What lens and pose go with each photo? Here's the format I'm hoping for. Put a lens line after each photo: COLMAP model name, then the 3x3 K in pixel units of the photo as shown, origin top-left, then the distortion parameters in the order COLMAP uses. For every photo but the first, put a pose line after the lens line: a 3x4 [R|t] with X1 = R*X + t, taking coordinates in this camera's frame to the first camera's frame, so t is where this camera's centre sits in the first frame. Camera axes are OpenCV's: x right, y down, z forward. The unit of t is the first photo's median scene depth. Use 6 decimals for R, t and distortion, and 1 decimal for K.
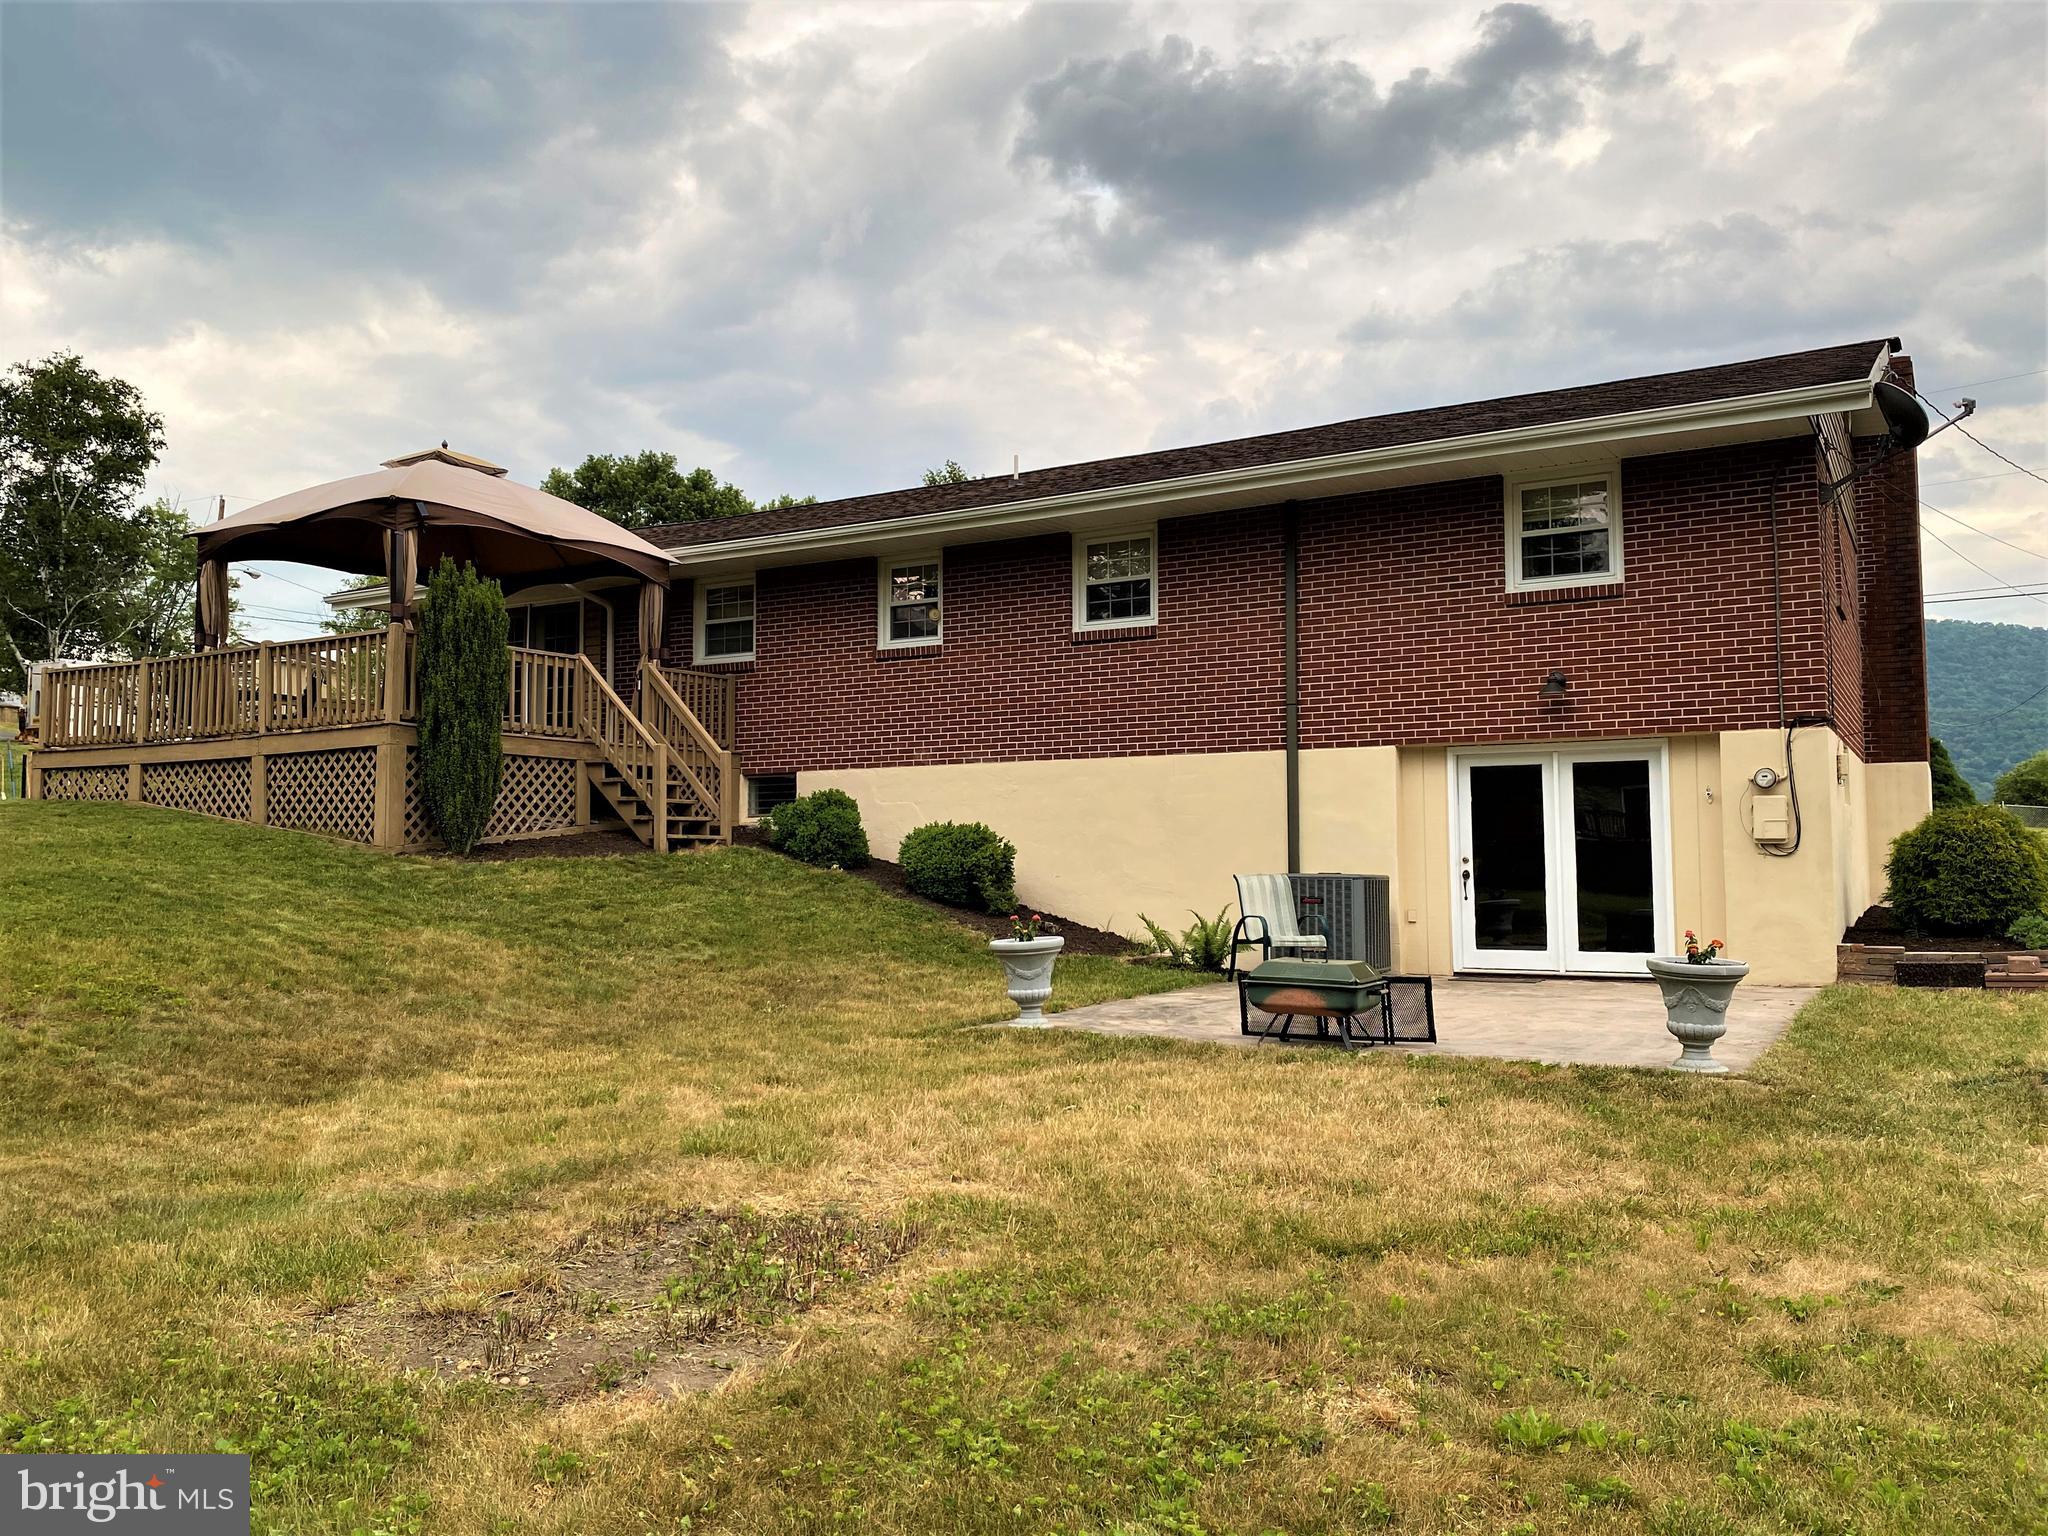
lens RADIAL K [[1635.3, 0, 1024.4], [0, 1635.3, 763.1], [0, 0, 1]] dist [0.005061, 0.001518]
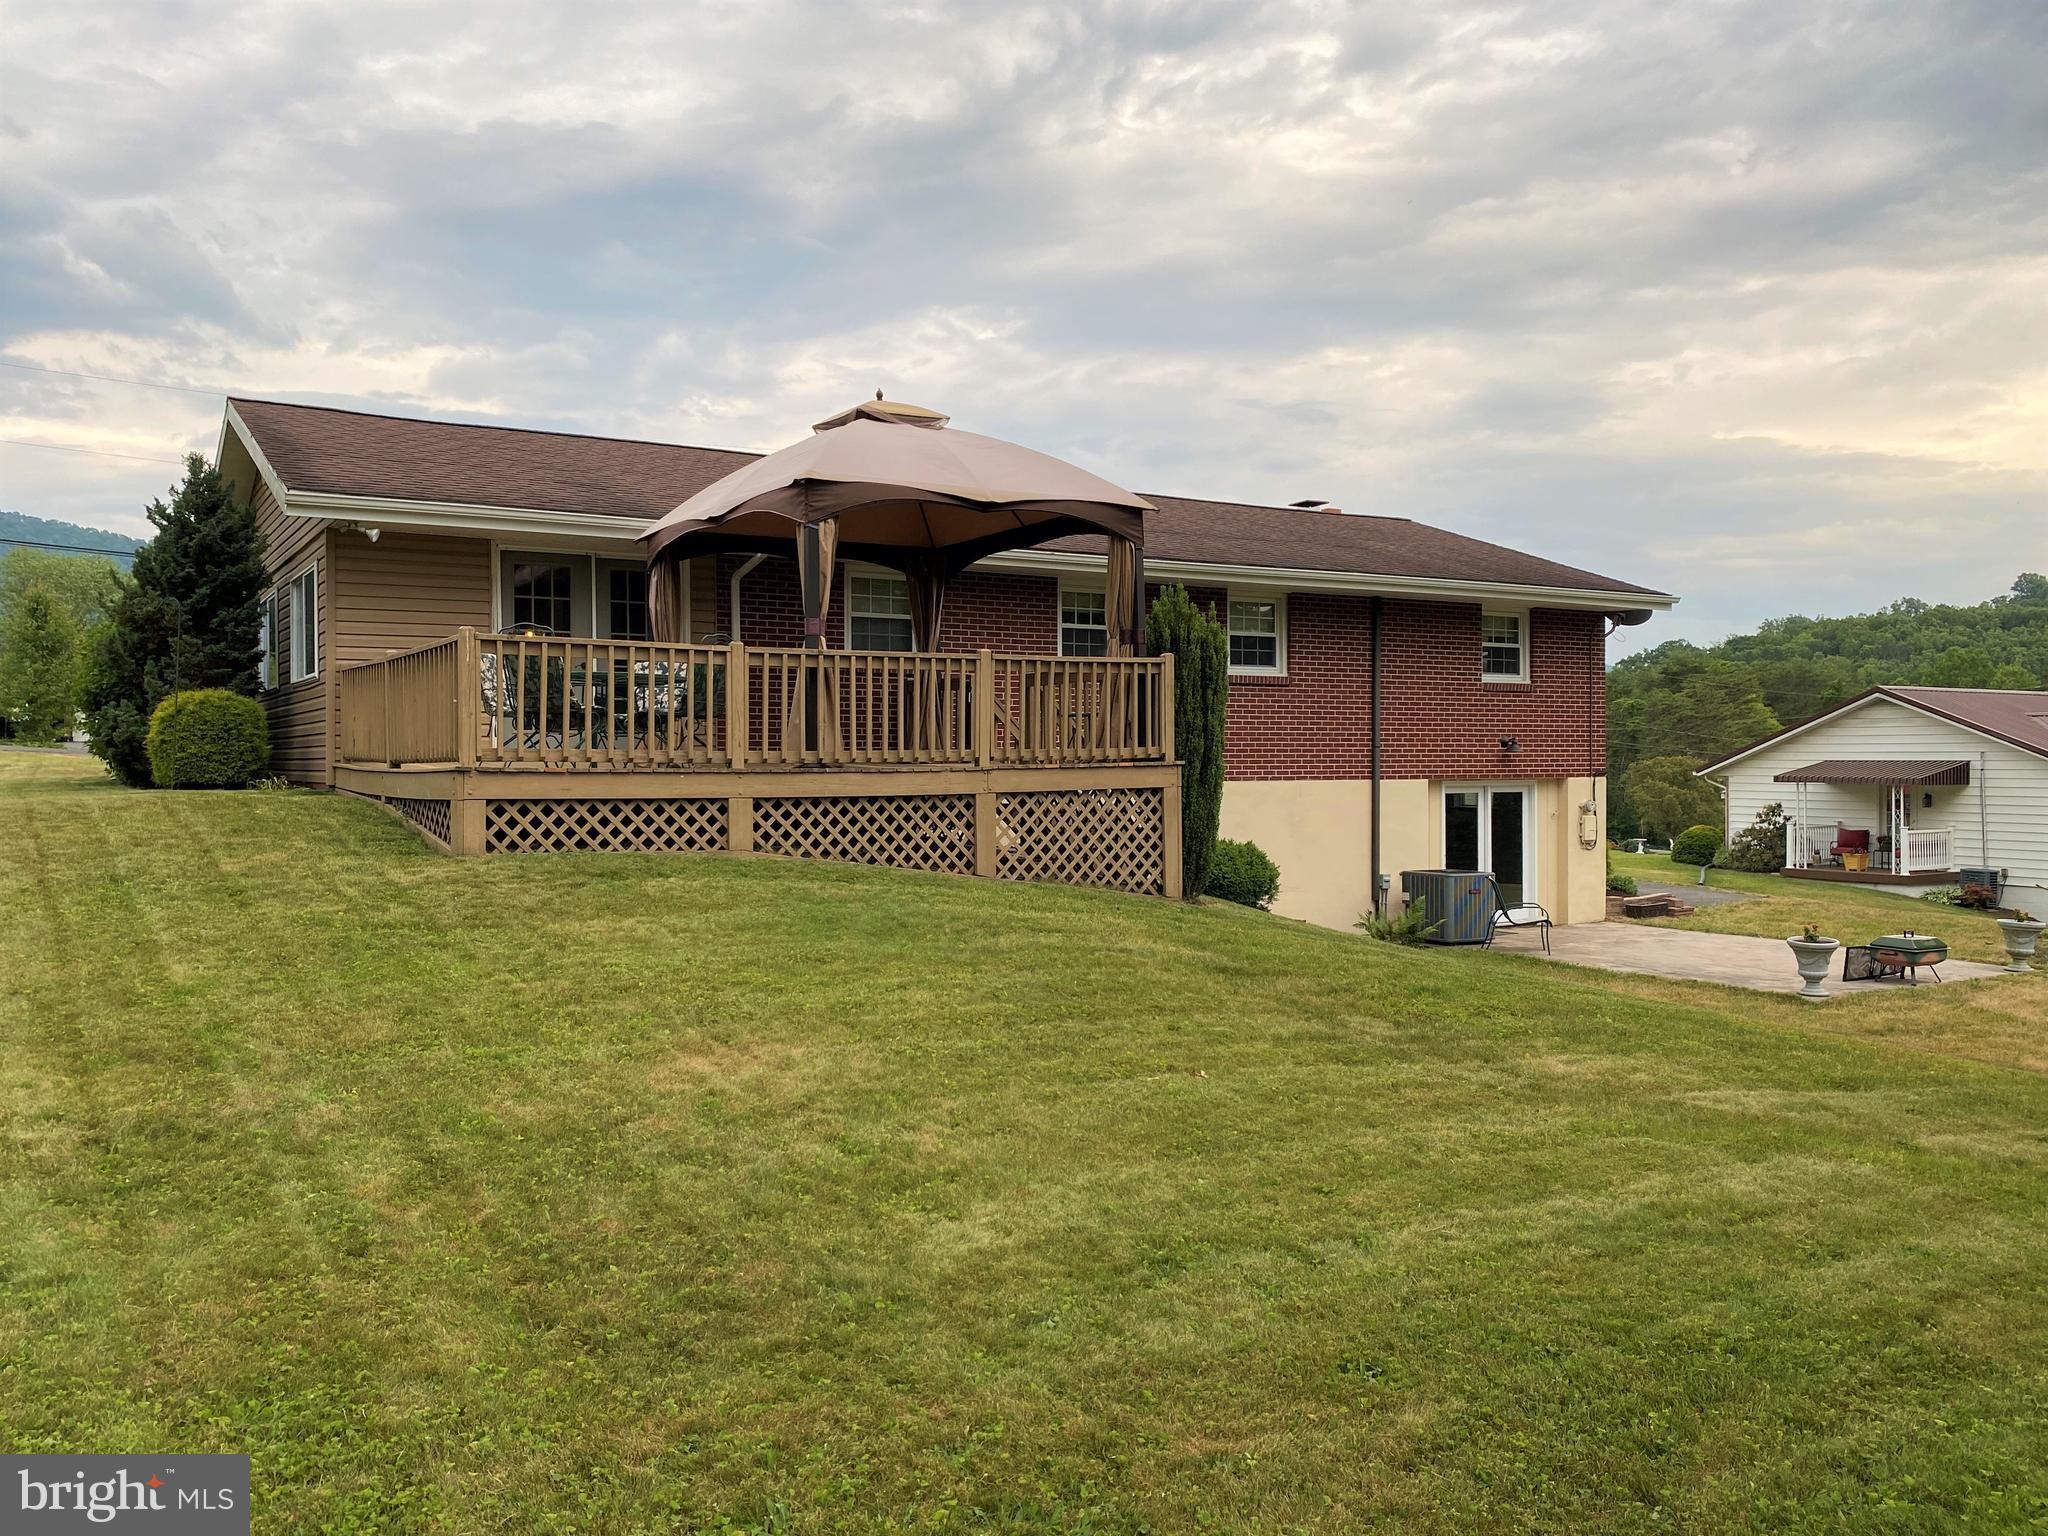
lens RADIAL K [[1635.3, 0, 1021.9], [0, 1635.3, 765.6], [0, 0, 1]] dist [0.005061, 0.001518]
pose [[0.460381, 0.001418, 0.887720, -1.224151], [-0.055551, 0.998085, 0.027215, -0.042317], [-0.885981, -0.061844, 0.459578, 0.650616]]
